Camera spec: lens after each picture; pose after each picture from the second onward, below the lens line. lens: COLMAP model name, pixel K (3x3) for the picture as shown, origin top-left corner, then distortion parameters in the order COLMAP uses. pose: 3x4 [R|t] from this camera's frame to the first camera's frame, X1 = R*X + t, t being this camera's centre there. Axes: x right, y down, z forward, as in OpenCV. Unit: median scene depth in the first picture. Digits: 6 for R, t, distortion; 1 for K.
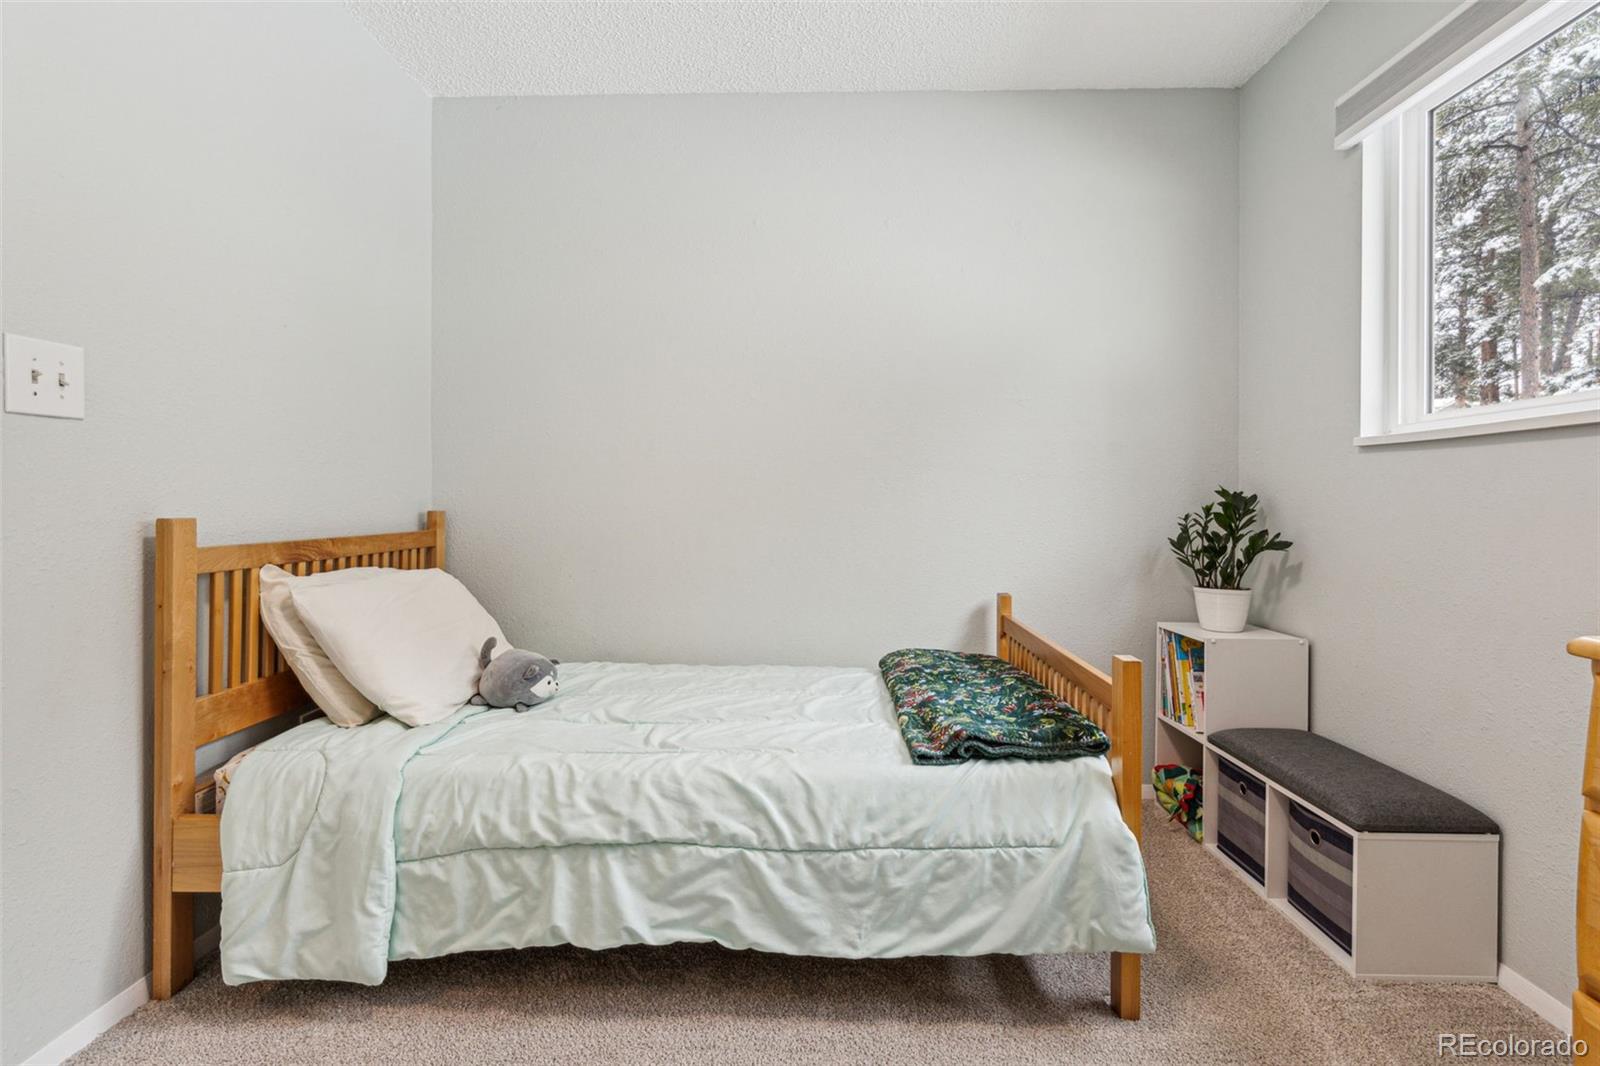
lens RADIAL K [[729.8, 0, 793.1], [0, 729.8, 506.4], [0, 0, 1]] dist [0.010064, -0.001622]
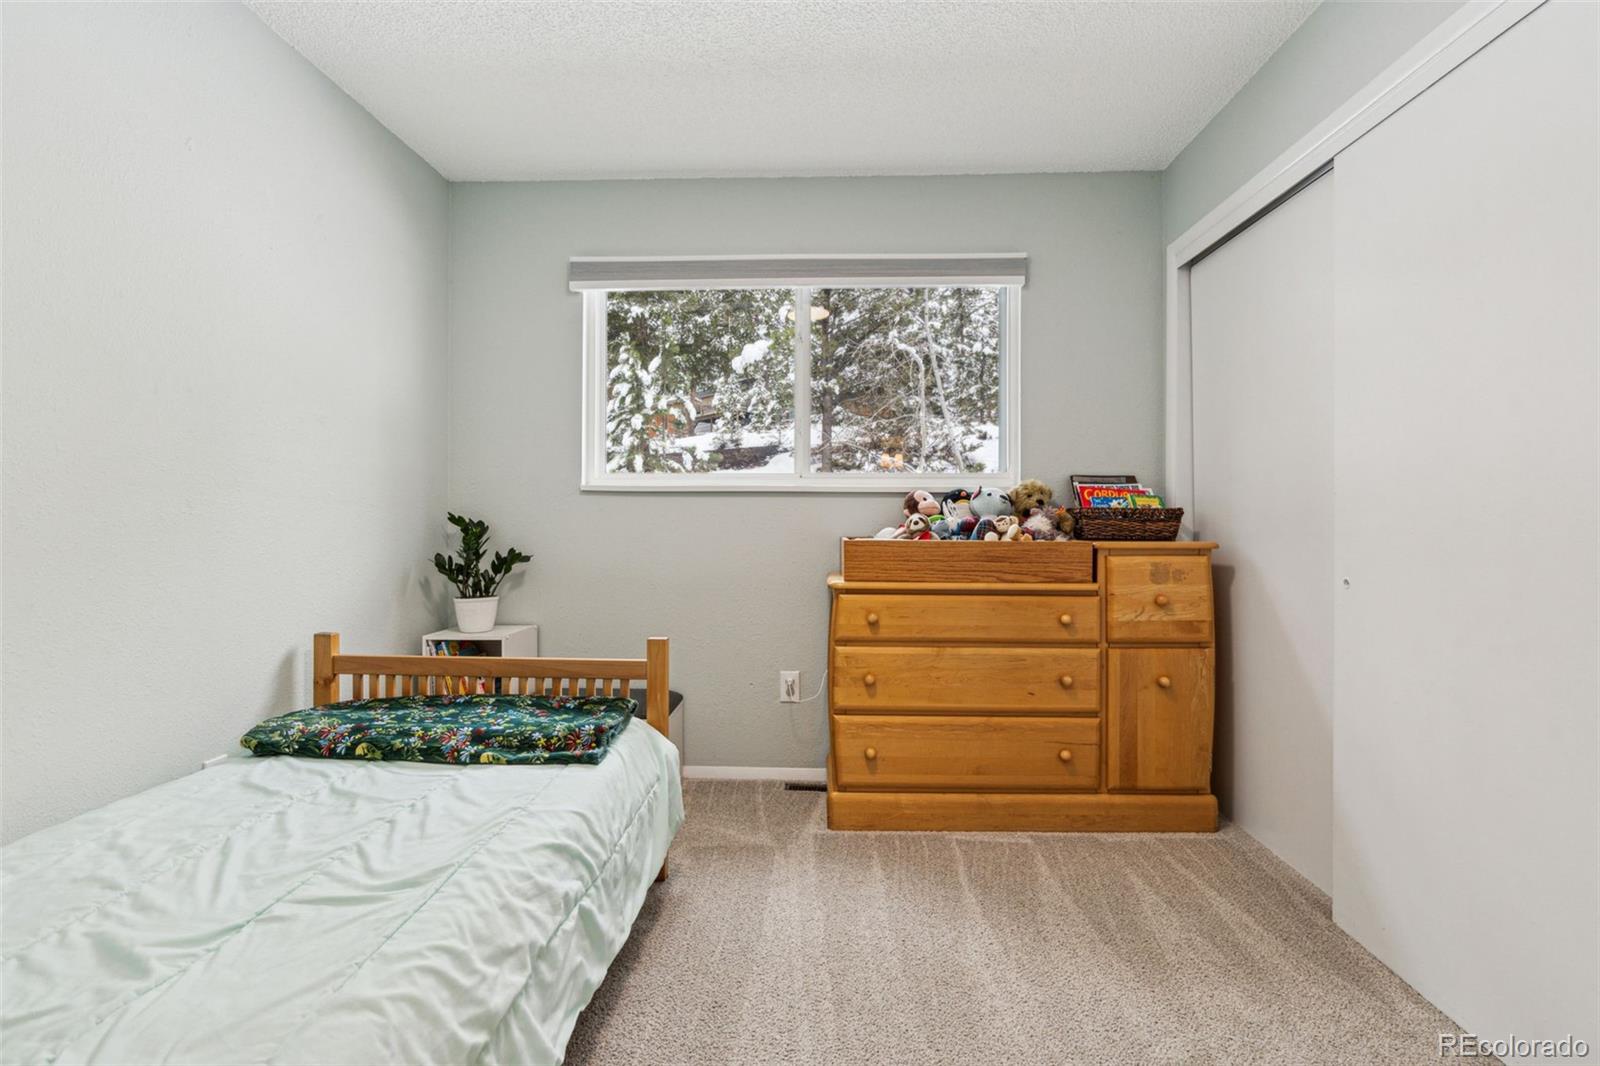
lens RADIAL K [[729.8, 0, 800.3], [0, 729.8, 527.9], [0, 0, 1]] dist [0.010064, -0.001622]
pose [[0.014058, -0.010123, 0.999850, -0.747813], [-0.001067, 0.999948, 0.010139, -0.020117], [-0.999901, -0.001209, 0.014046, 0.520542]]
